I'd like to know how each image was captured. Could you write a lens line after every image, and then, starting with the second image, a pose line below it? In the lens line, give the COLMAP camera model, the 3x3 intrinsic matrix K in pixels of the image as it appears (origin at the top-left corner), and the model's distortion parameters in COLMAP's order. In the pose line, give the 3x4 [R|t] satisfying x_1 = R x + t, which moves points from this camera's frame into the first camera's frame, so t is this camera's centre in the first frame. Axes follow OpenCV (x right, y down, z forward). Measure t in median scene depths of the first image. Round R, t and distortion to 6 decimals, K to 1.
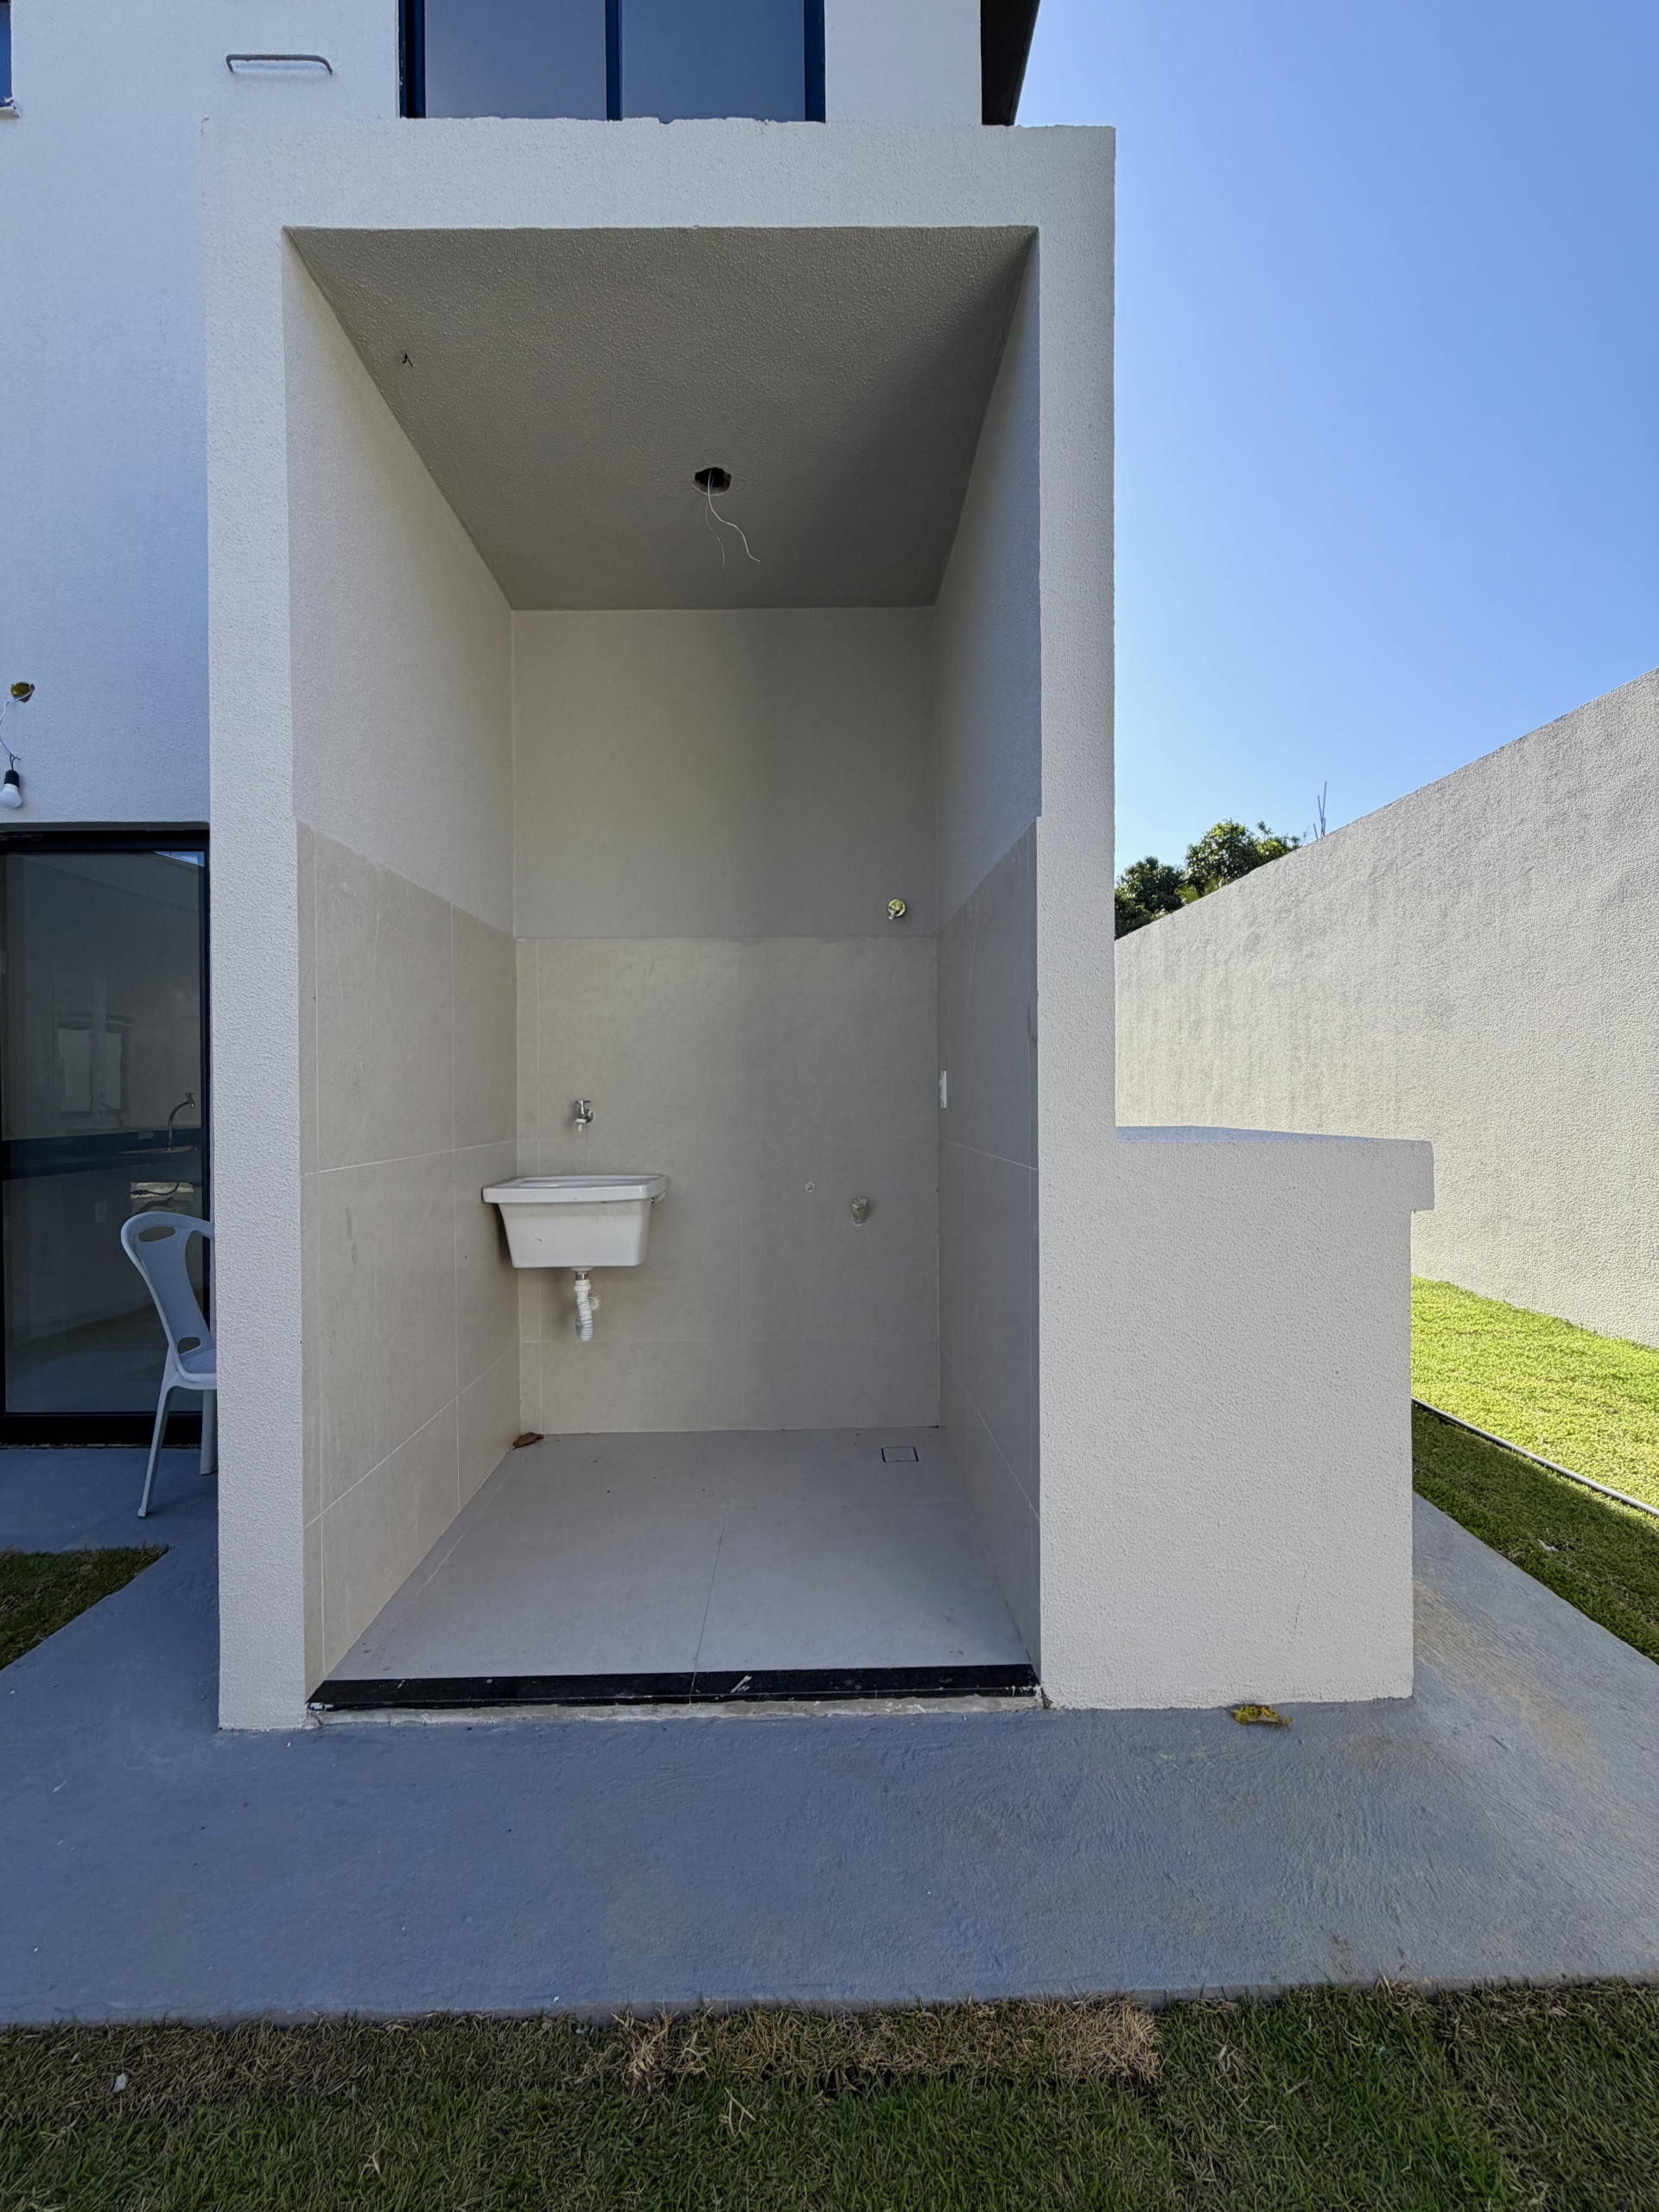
lens RADIAL K [[883.3, 0, 828.5], [0, 883.3, 1101.7], [0, 0, 1]] dist [0.001088, 0.000091]
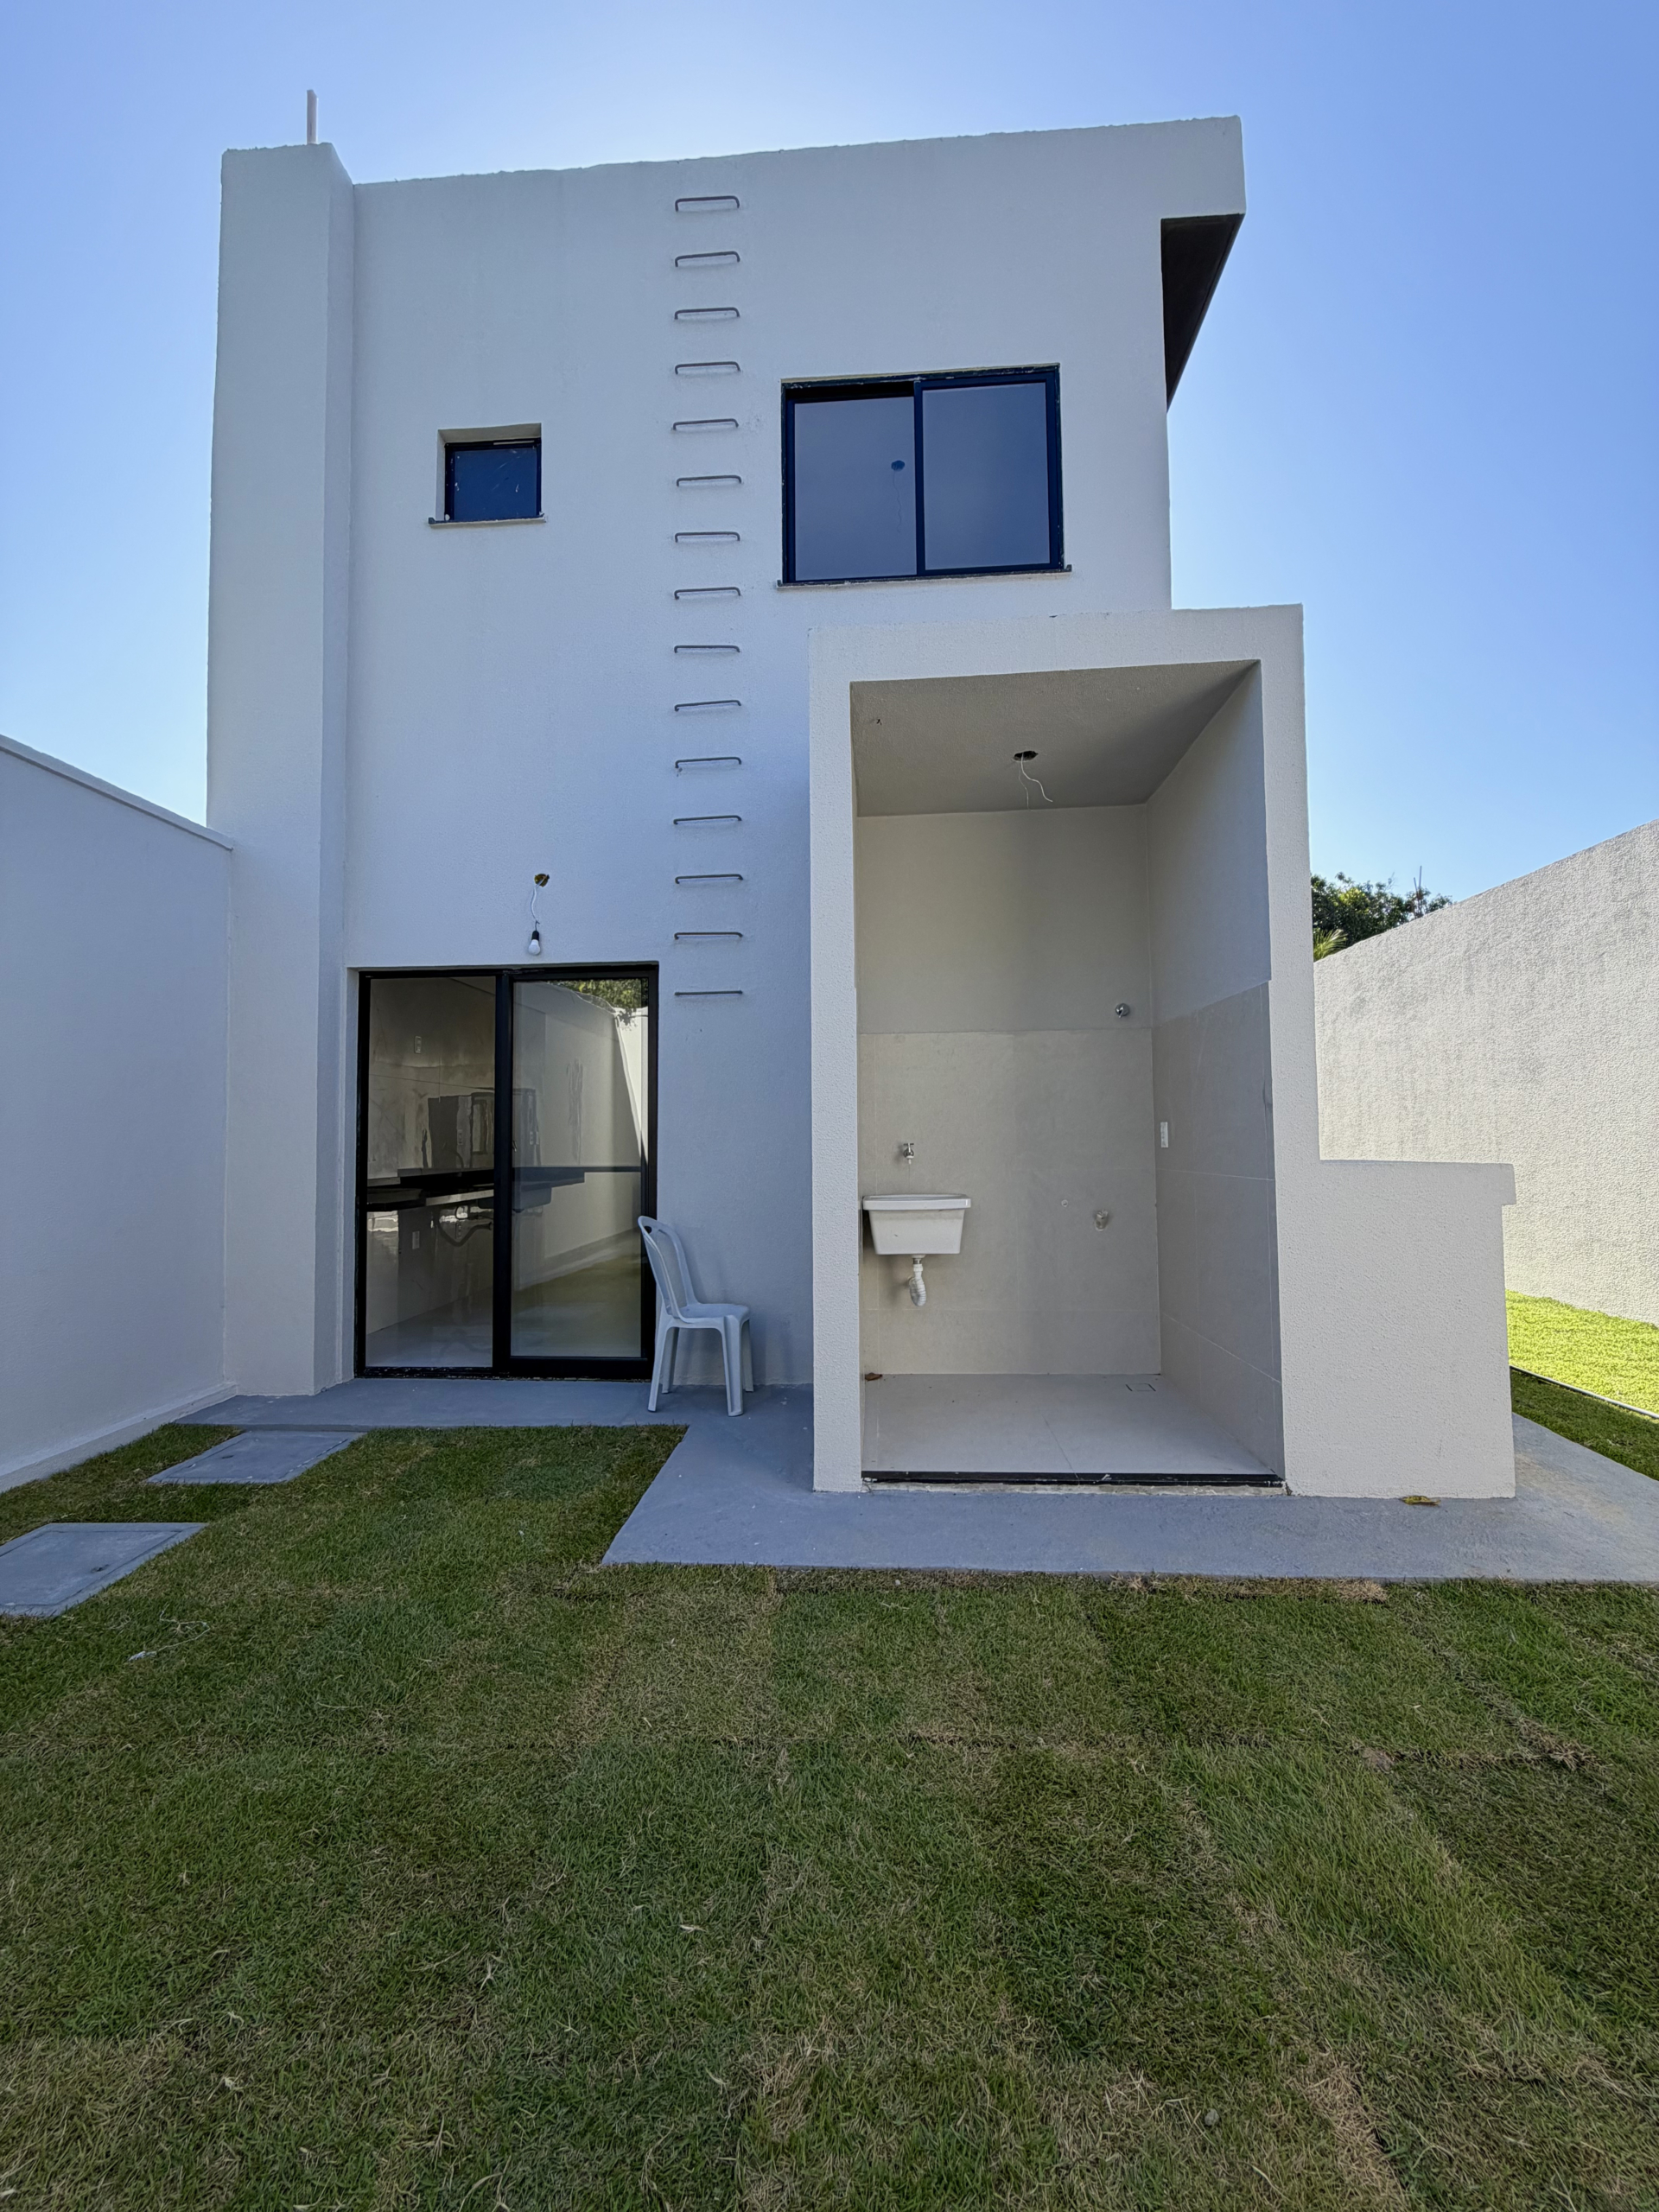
lens RADIAL K [[883.3, 0, 827.9], [0, 883.3, 1101.0], [0, 0, 1]] dist [0.001088, 0.000091]
pose [[0.996793, -0.007045, -0.079710, -0.323838], [0.002687, 0.998502, -0.054644, 0.009302], [0.079975, 0.054254, 0.995319, -0.527017]]
